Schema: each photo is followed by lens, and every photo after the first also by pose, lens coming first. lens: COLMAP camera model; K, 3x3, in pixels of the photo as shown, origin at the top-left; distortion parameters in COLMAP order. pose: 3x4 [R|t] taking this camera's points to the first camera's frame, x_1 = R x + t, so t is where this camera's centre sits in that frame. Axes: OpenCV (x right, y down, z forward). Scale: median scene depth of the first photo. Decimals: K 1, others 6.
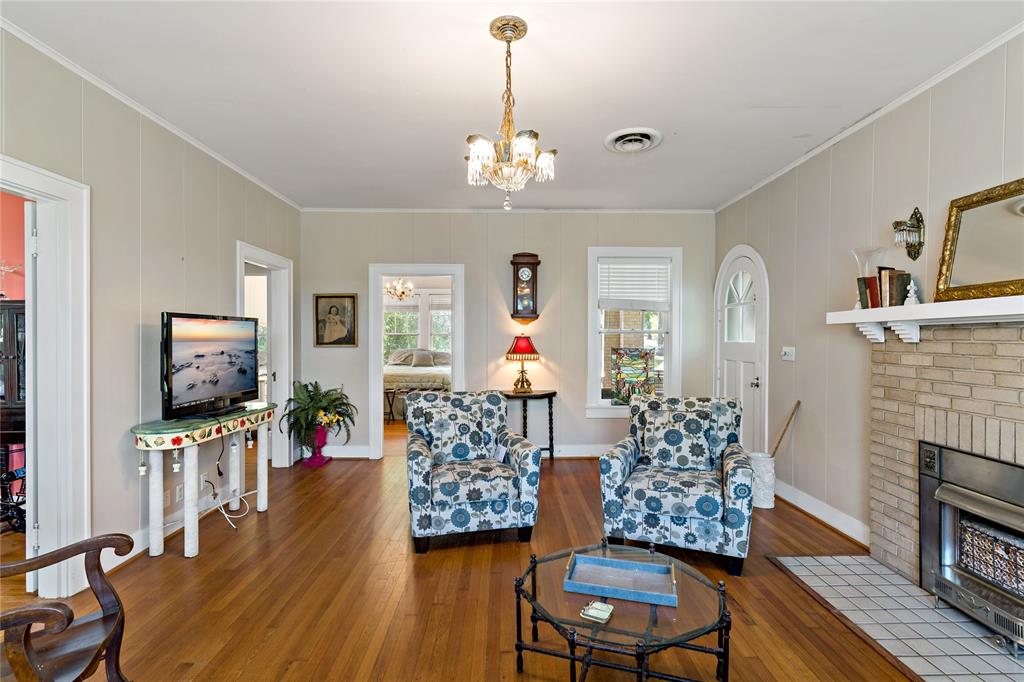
lens RADIAL K [[492.1, 0, 517.6], [0, 492.1, 340.6], [0, 0, 1]] dist [-0.003202, -0.001070]
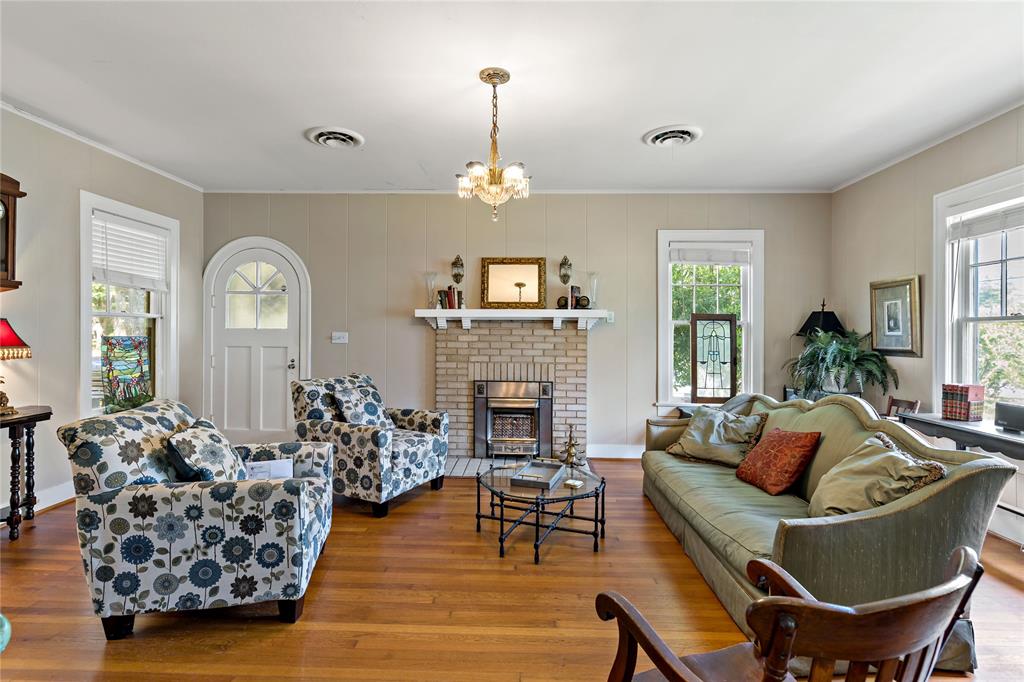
lens RADIAL K [[492.1, 0, 517.6], [0, 492.1, 340.6], [0, 0, 1]] dist [-0.003202, -0.001070]
pose [[0.050980, -0.018449, 0.998529, -0.990613], [-0.001680, 0.999826, 0.018559, 0.012670], [-0.998698, -0.002623, 0.050941, 0.680304]]
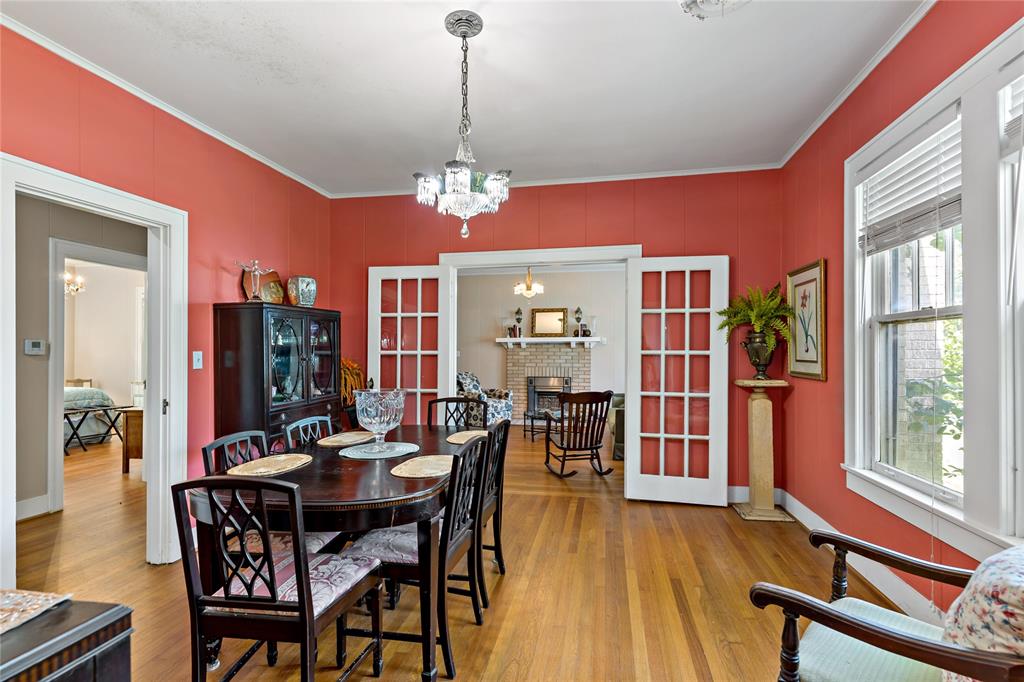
lens RADIAL K [[492.1, 0, 517.6], [0, 492.1, 340.6], [0, 0, 1]] dist [-0.003202, -0.001070]
pose [[0.200559, 0.022056, 0.979433, -2.391672], [0.005189, 0.999709, -0.023575, 0.028900], [-0.979668, 0.009810, 0.200387, 0.346830]]
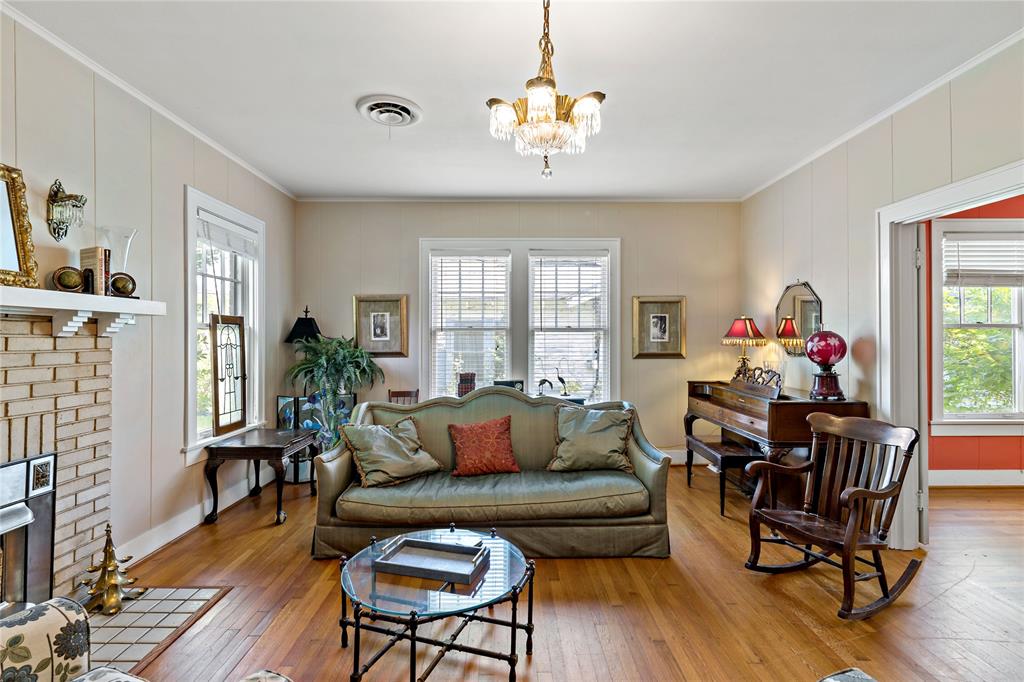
lens RADIAL K [[492.1, 0, 517.6], [0, 492.1, 340.6], [0, 0, 1]] dist [-0.003202, -0.001070]
pose [[-0.999995, 0.000360, 0.003243, 0.024003], [0.000396, 0.999941, 0.010850, 0.002941], [-0.003239, 0.010852, -0.999936, 1.440385]]
